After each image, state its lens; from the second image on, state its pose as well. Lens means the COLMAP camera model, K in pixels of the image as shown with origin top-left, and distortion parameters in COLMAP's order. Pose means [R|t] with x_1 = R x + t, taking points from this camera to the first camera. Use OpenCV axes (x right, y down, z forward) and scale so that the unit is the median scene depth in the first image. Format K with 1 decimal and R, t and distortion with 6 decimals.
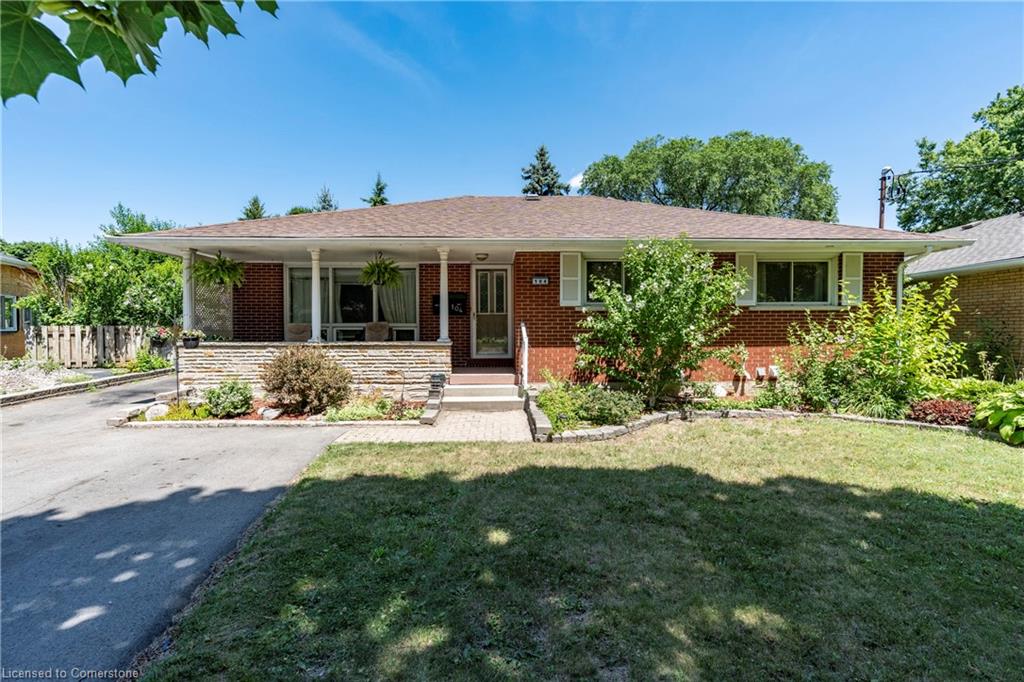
lens RADIAL K [[460.0, 0, 512.0], [0, 460.0, 341.0], [0, 0, 1]] dist [-0.004846, 0.000737]
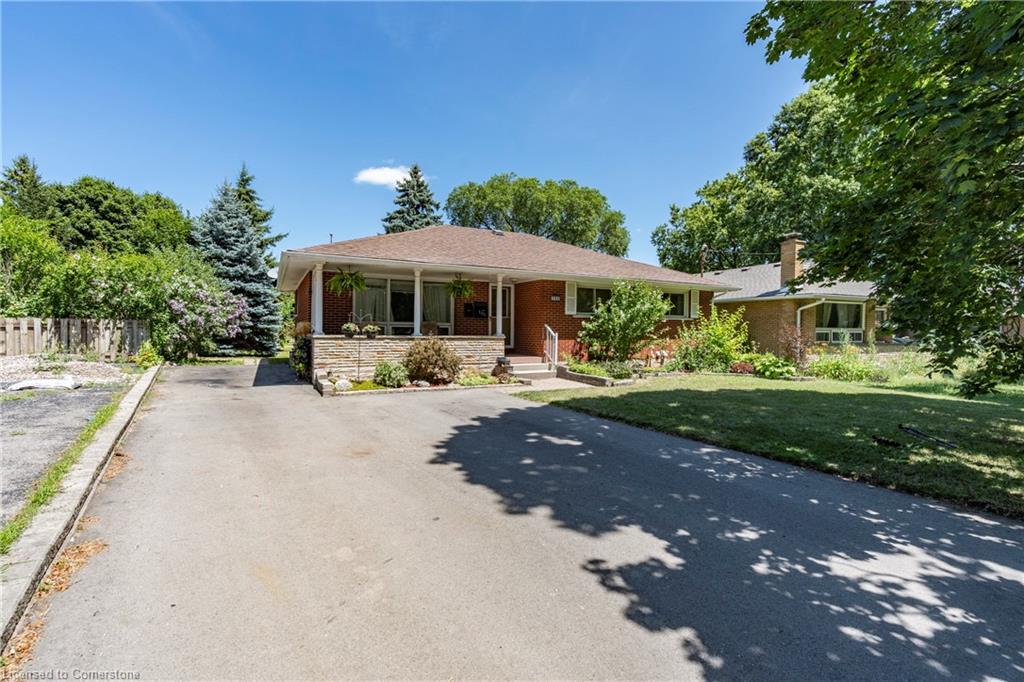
lens RADIAL K [[460.0, 0, 512.0], [0, 460.0, 341.0], [0, 0, 1]] dist [-0.004846, 0.000737]
pose [[0.898091, 0.001307, 0.439808, -0.503489], [-0.000549, 0.999998, -0.001850, 0.013877], [-0.439809, 0.001420, 0.898090, -0.242628]]
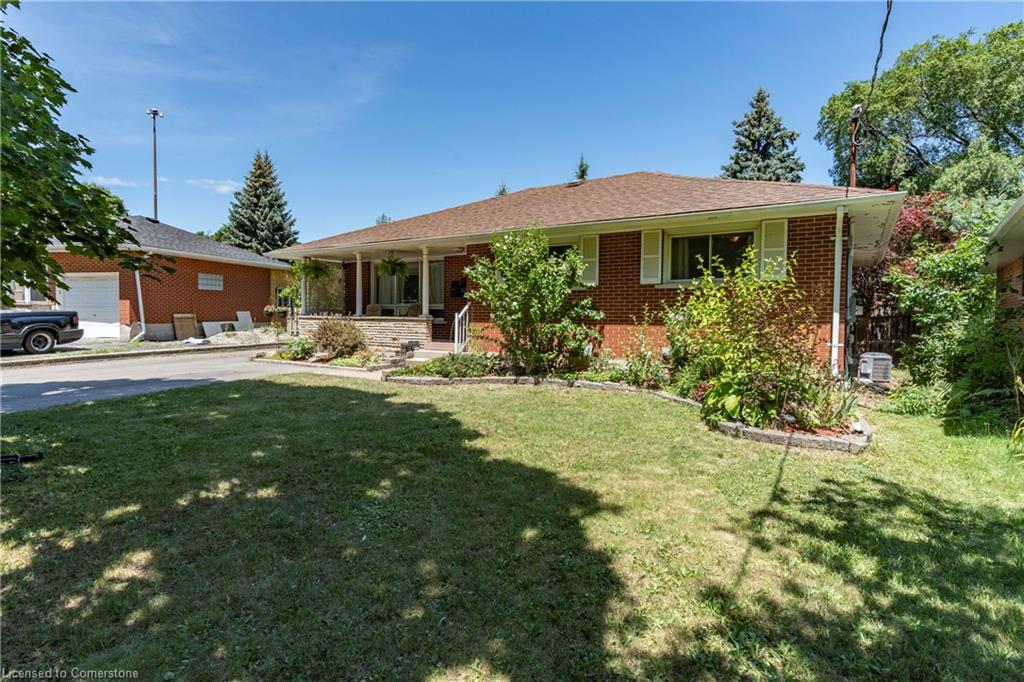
lens RADIAL K [[533.7, 0, 512.0], [0, 533.7, 341.0], [0, 0, 1]] dist [0.003158, 0.000930]
pose [[0.823308, 0.035987, -0.566453, 0.602327], [-0.024754, 0.999315, 0.027509, 0.014097], [0.567055, -0.008626, 0.823635, -0.076160]]
